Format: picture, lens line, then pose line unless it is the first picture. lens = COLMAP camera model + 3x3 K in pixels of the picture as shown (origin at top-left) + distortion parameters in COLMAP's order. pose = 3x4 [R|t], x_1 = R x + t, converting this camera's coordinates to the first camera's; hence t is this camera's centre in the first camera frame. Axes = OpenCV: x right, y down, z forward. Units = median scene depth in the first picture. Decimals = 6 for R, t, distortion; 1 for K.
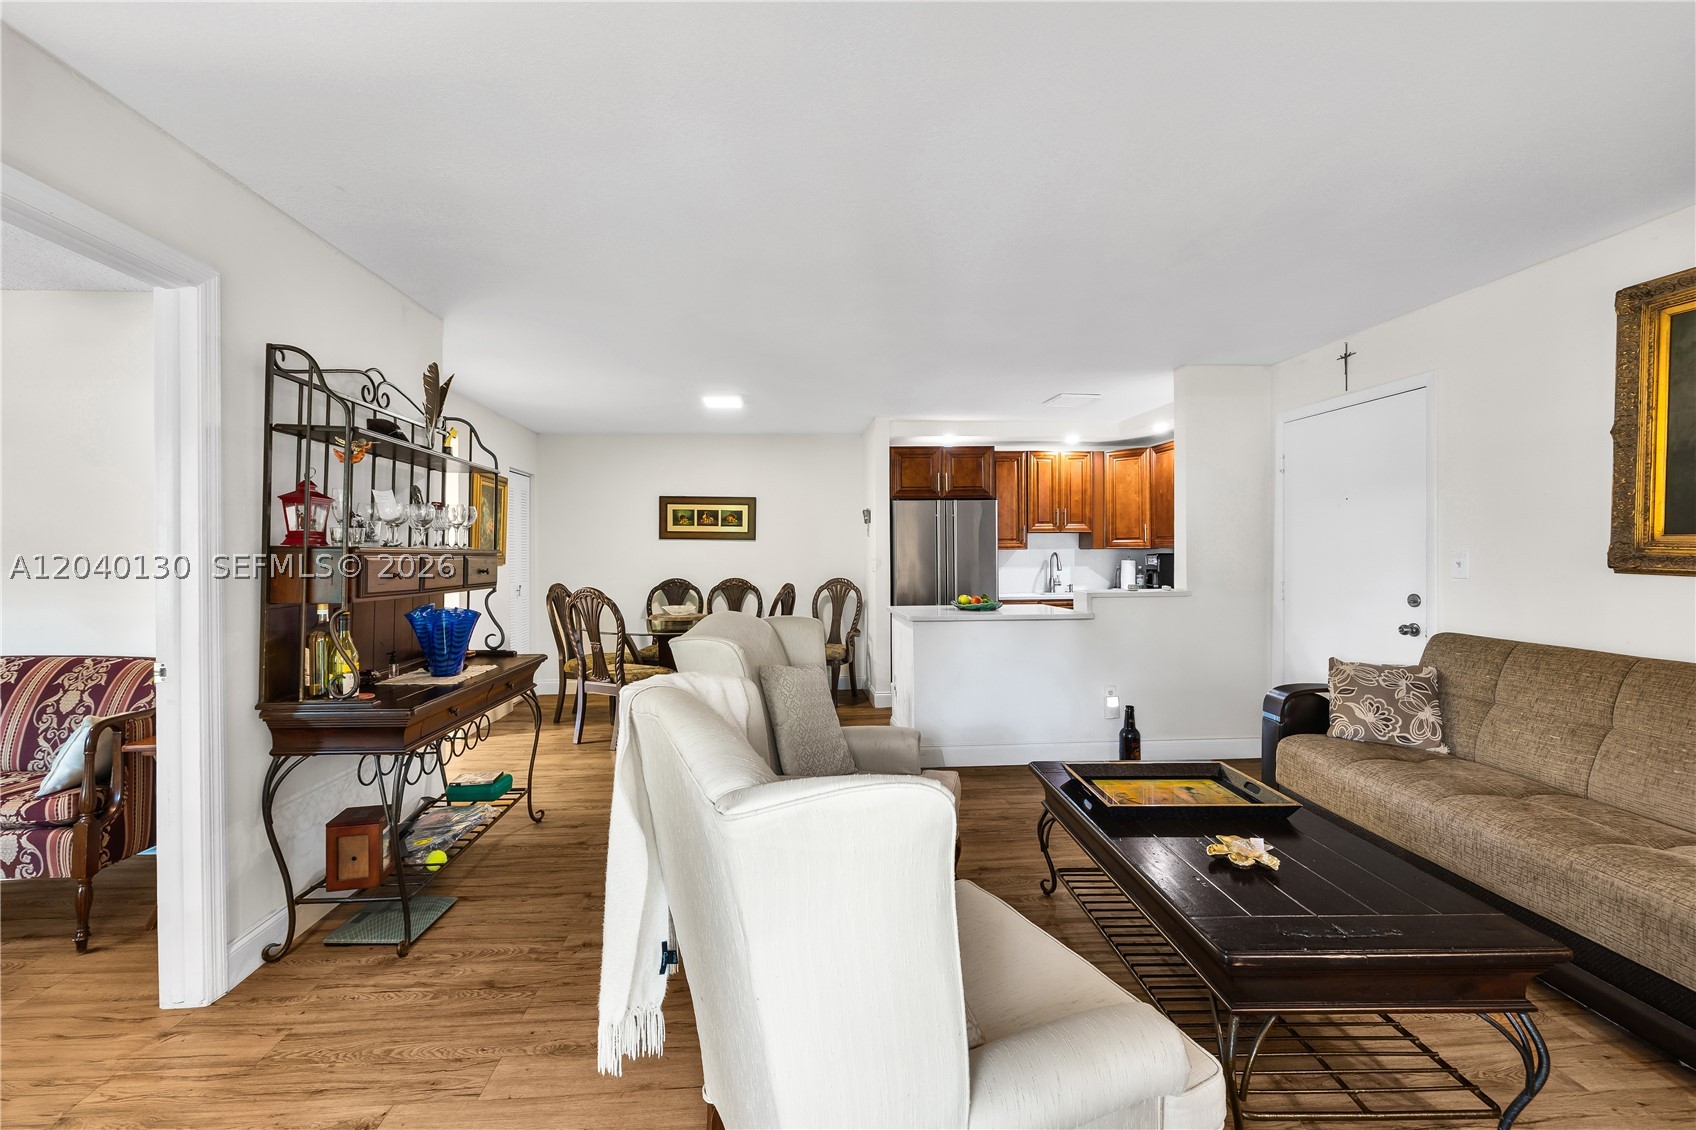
lens RADIAL K [[681.6, 0, 814.2], [0, 681.6, 566.6], [0, 0, 1]] dist [-0.005940, 0.002824]
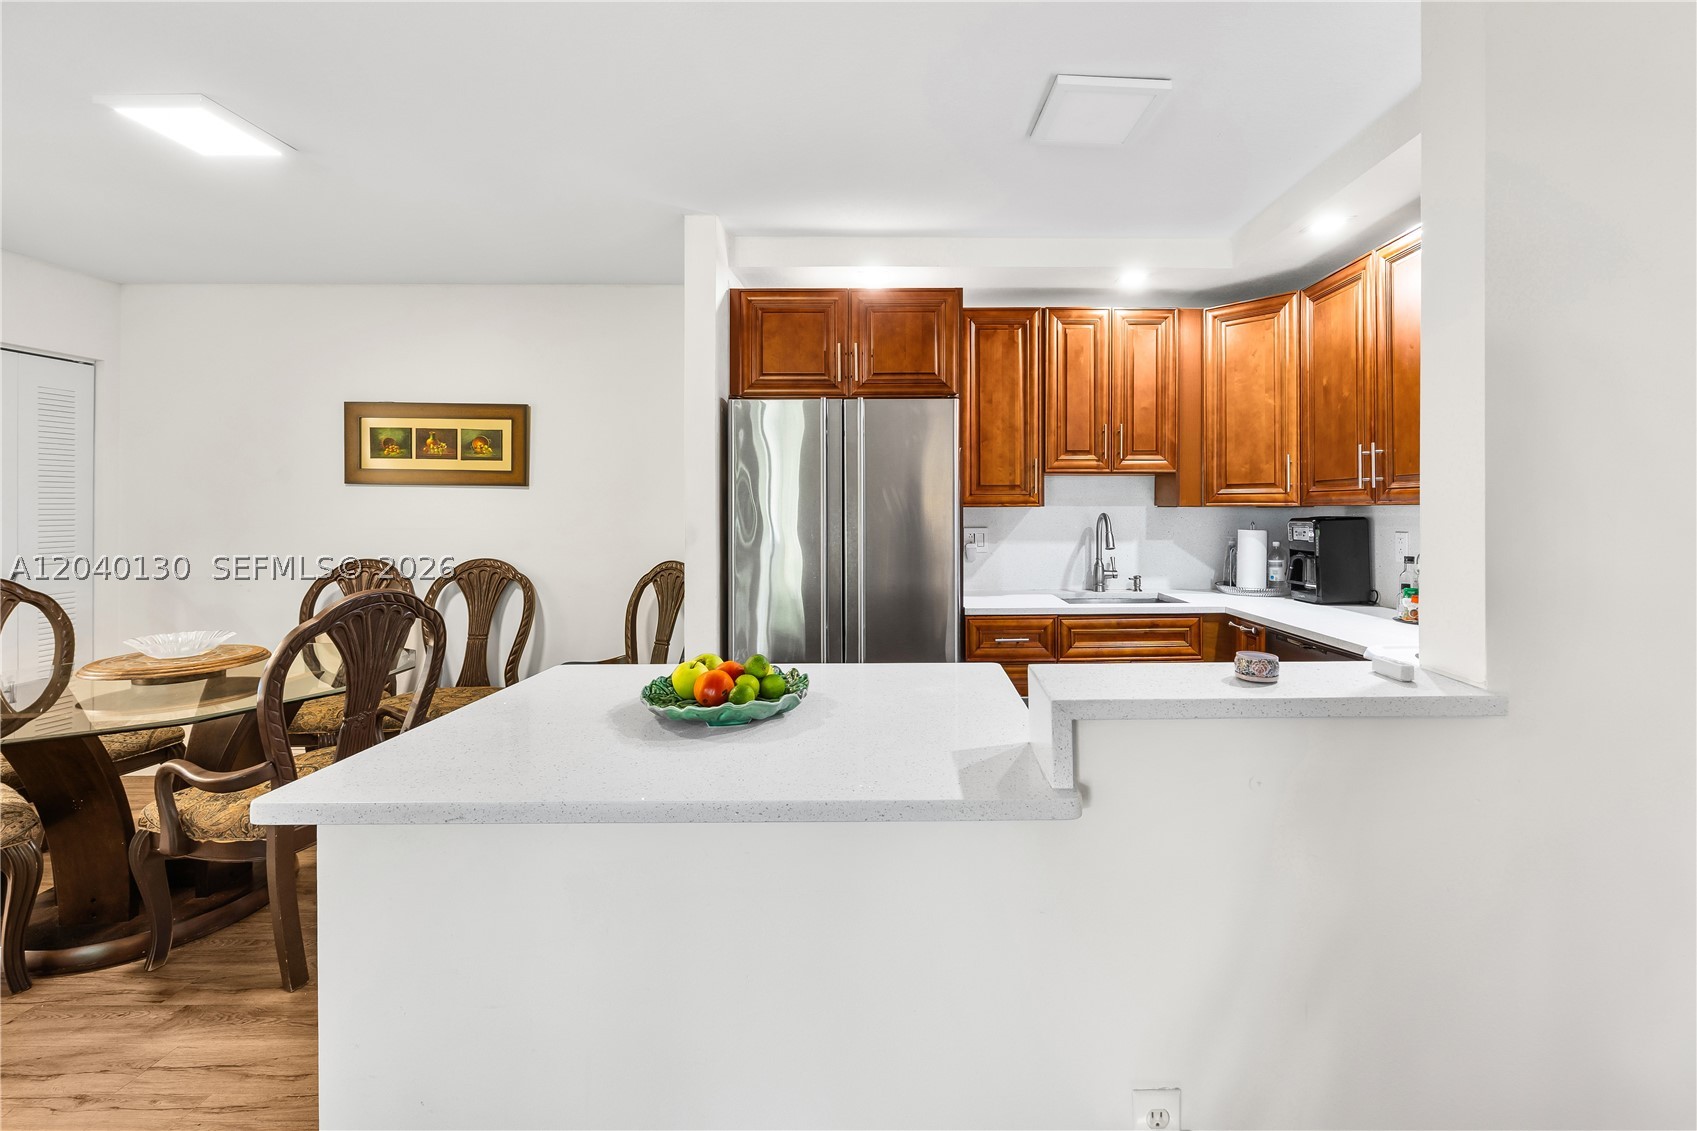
lens RADIAL K [[703.9, 0, 908.9], [0, 703.9, 509.4], [0, 0, 1]] dist [-0.003142, 0.000406]
pose [[0.999517, 0.005473, -0.030578, 0.230476], [-0.006020, 0.999823, -0.017838, -0.014033], [0.030475, 0.018013, 0.999373, 0.487857]]
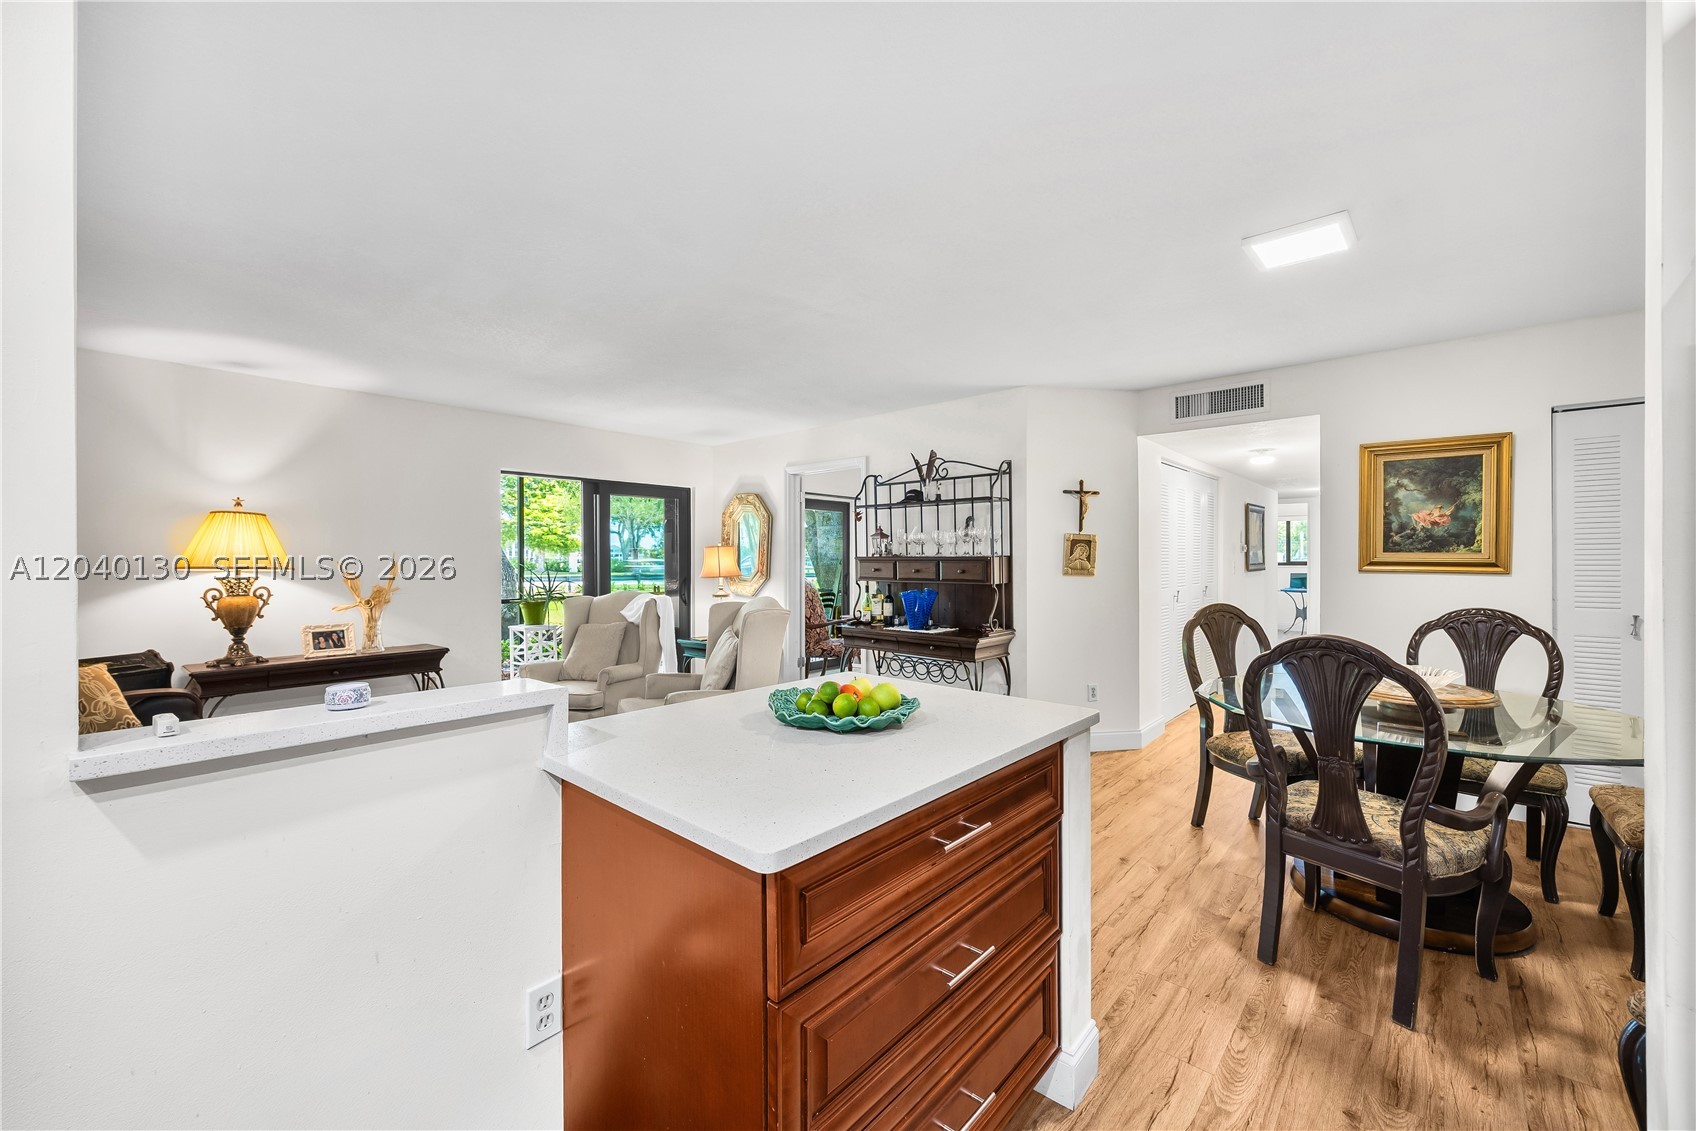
lens RADIAL K [[662.0, 0, 840.4], [0, 662.0, 562.8], [0, 0, 1]] dist [-0.004283, 0.000411]
pose [[-0.700833, 0.013977, -0.713188, 0.343814], [-0.005910, 0.999660, 0.025399, -0.021752], [0.713301, 0.022015, -0.700512, 0.877155]]
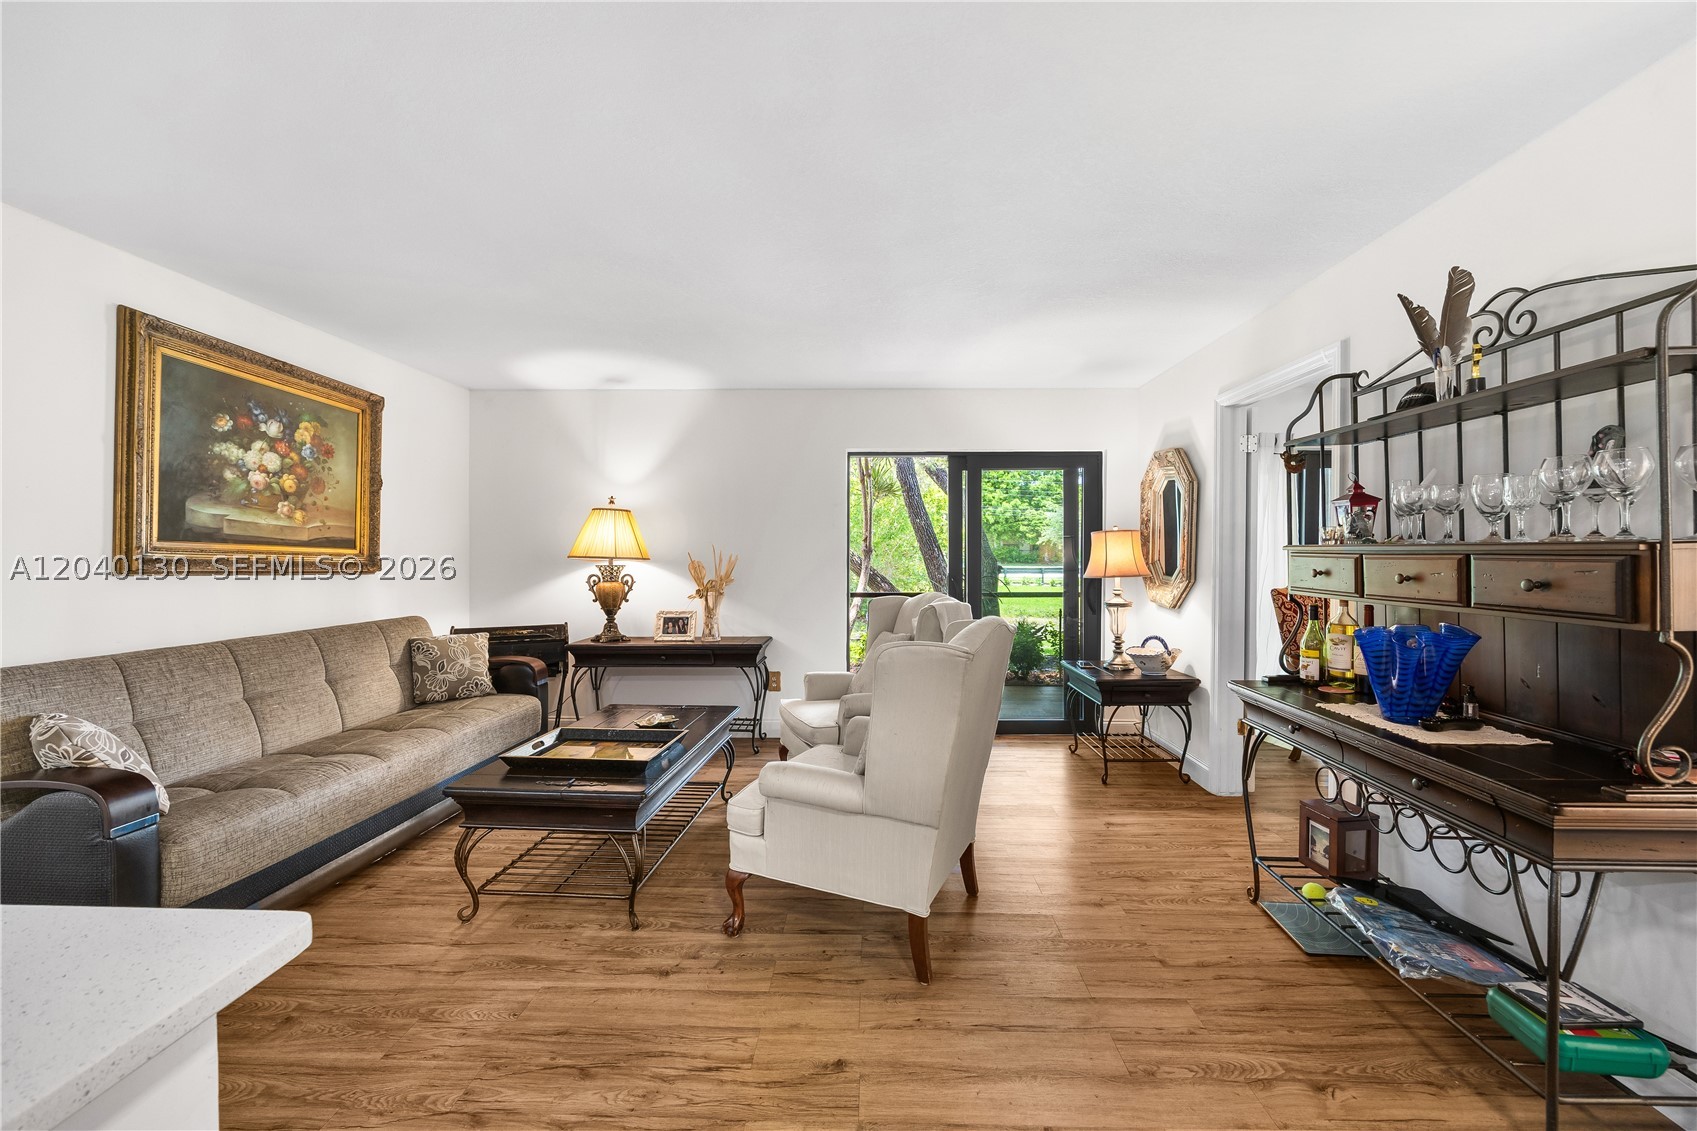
lens RADIAL K [[662.3, 0, 863.7], [0, 662.3, 554.0], [0, 0, 1]] dist [-0.004283, 0.000411]
pose [[-0.998363, 0.006381, 0.056845, -0.007199], [0.007606, 0.999743, 0.021367, -0.013972], [-0.056694, 0.021765, -0.998154, 0.735677]]
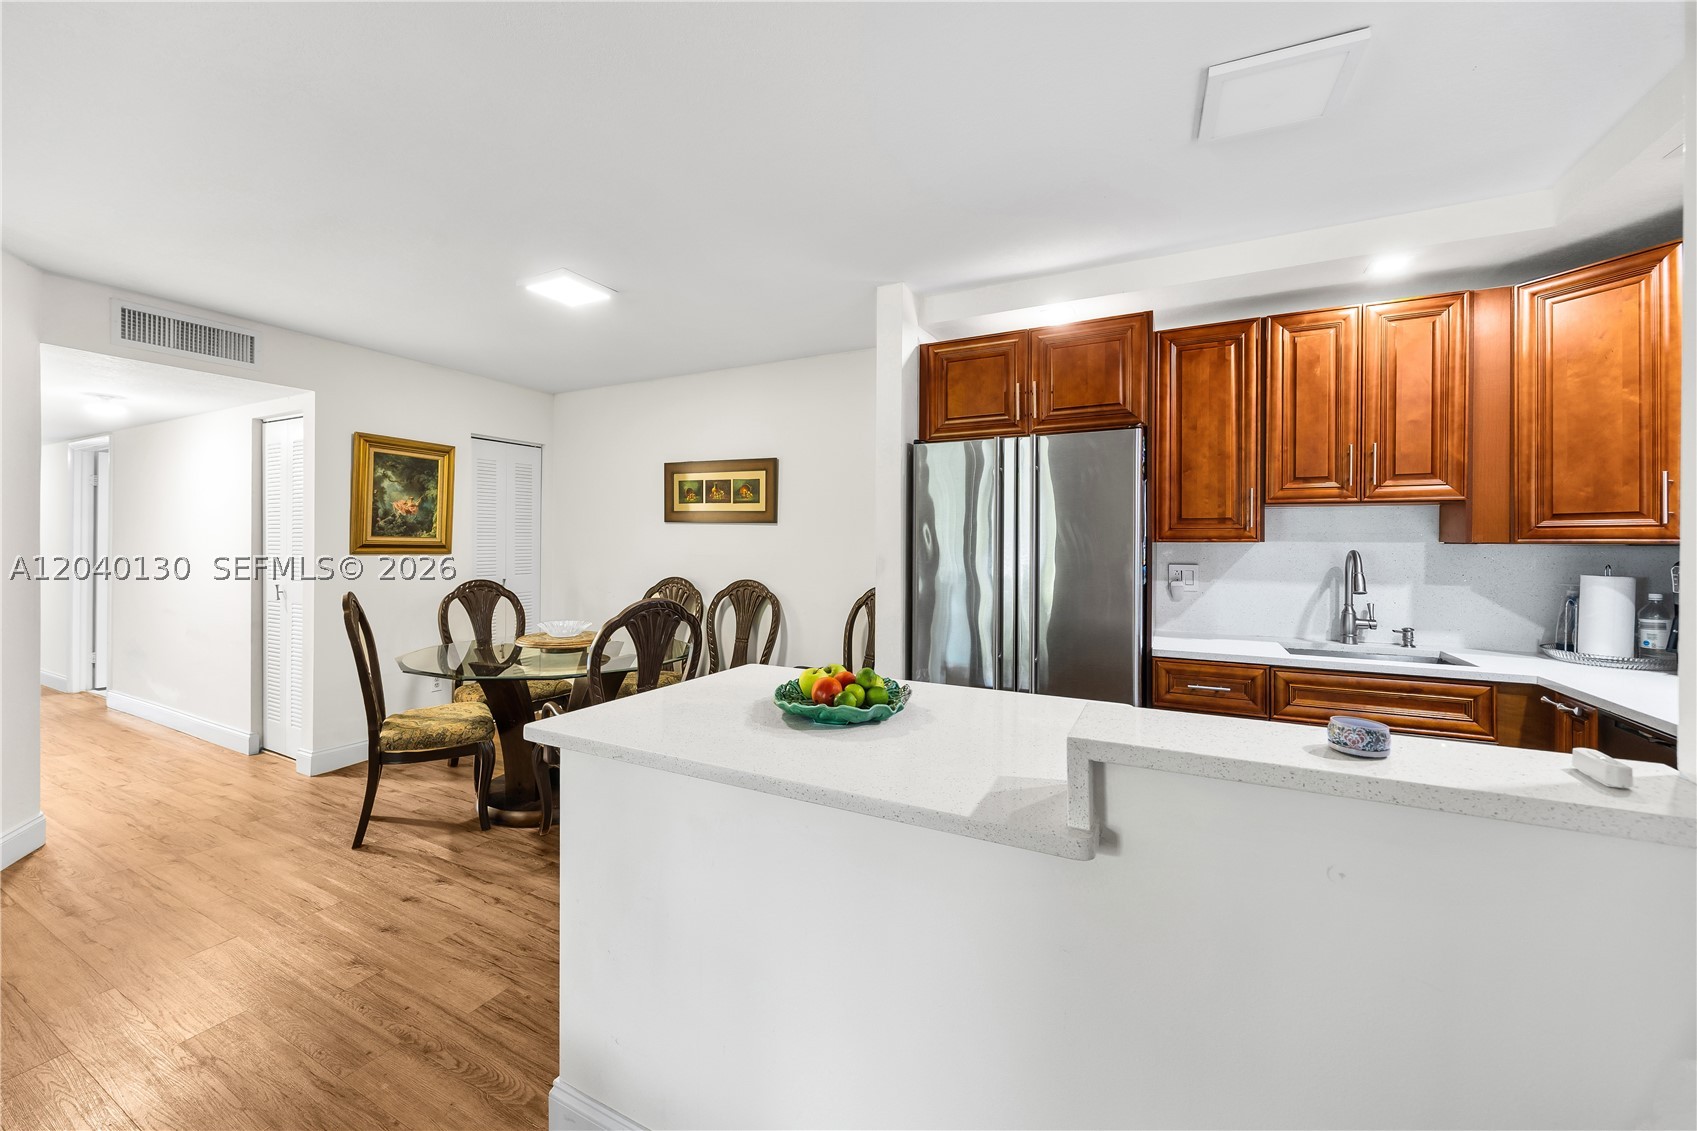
lens RADIAL K [[662.3, 0, 819.4], [0, 662.3, 542.9], [0, 0, 1]] dist [-0.004283, 0.000411]
pose [[0.860252, 0.012727, -0.509710, 0.283341], [-0.021513, 0.999704, -0.011346, -0.014343], [0.509414, 0.020726, 0.860272, 0.492280]]
